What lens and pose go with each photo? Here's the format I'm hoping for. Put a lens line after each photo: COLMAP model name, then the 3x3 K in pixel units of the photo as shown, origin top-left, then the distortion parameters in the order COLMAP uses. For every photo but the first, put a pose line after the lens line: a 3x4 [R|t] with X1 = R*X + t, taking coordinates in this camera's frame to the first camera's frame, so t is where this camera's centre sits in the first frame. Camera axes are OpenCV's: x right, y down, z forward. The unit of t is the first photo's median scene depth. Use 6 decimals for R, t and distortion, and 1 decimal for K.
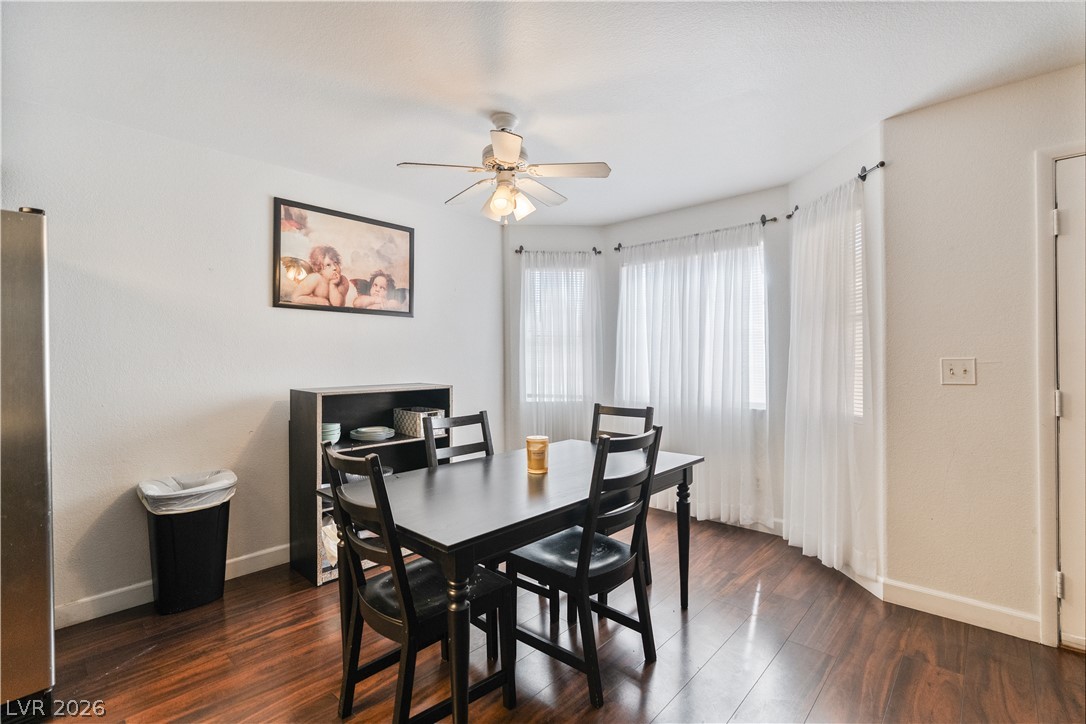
lens RADIAL K [[487.3, 0, 540.3], [0, 487.3, 351.5], [0, 0, 1]] dist [-0.003612, -0.000156]
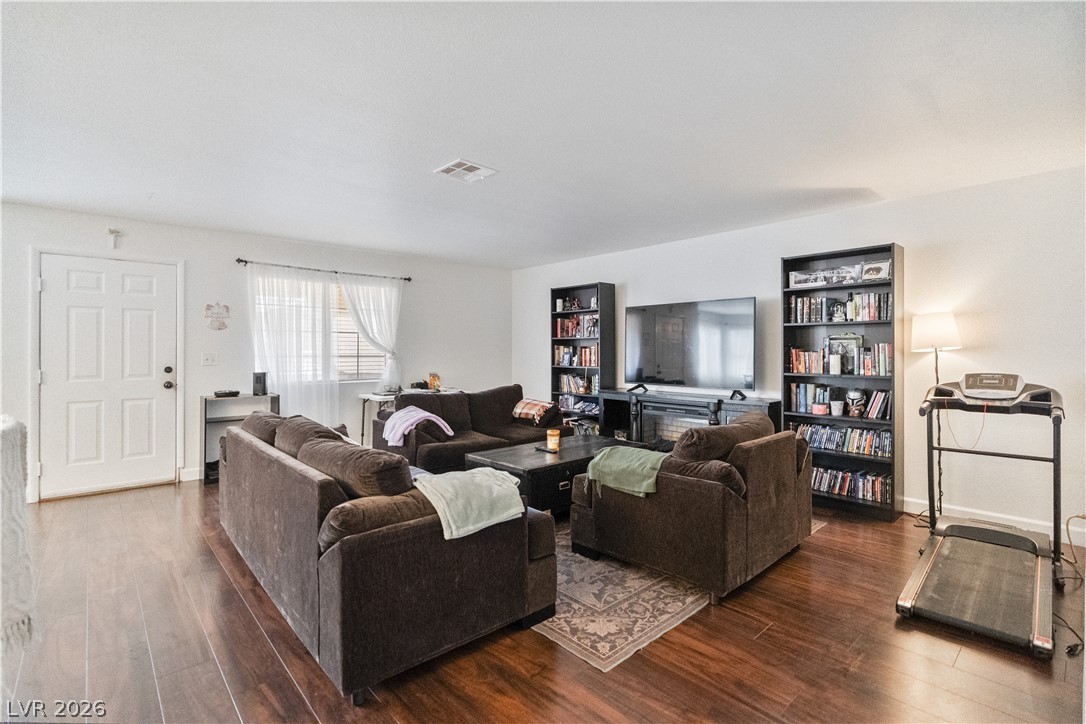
lens RADIAL K [[499.0, 0, 540.9], [0, 499.0, 354.0], [0, 0, 1]] dist [-0.001492, 0.000534]
pose [[0.082772, 0.002887, 0.996564, -0.503296], [-0.011475, 0.999932, -0.001944, -0.002917], [-0.996502, -0.011275, 0.082800, -0.769180]]
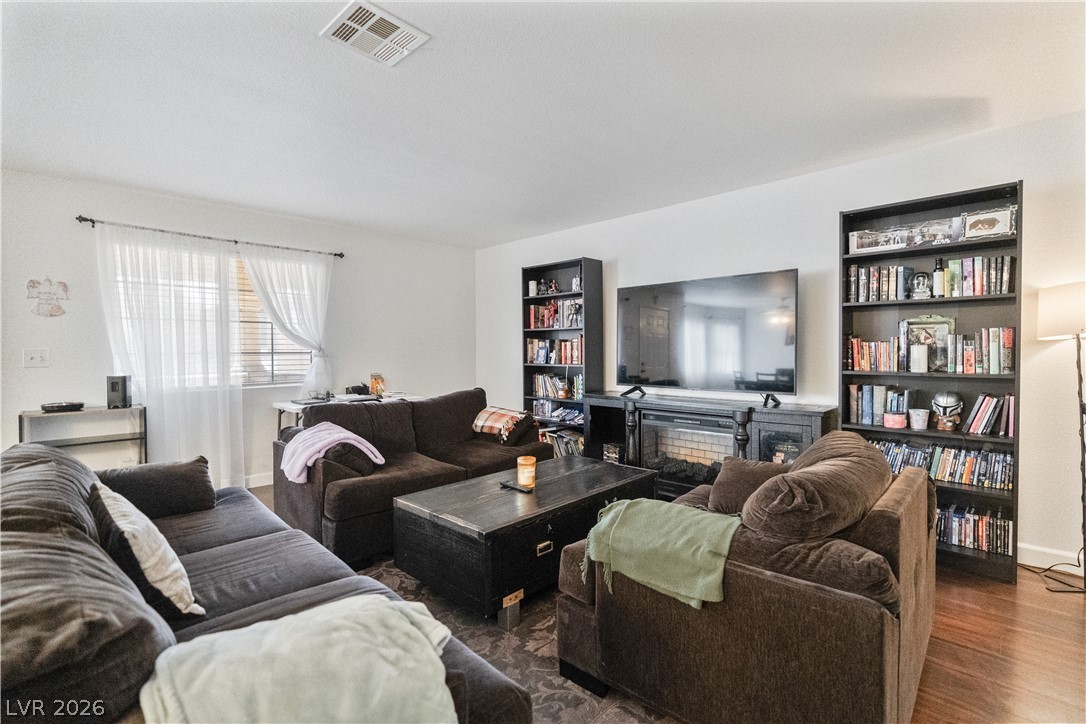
lens RADIAL K [[489.8, 0, 543.0], [0, 489.8, 362.0], [0, 0, 1]] dist [-0.003036, 0.000208]
pose [[0.021679, -0.016350, 0.999631, -0.084820], [-0.004933, 0.999852, 0.016460, 0.007381], [-0.999753, -0.005288, 0.021595, -0.743647]]
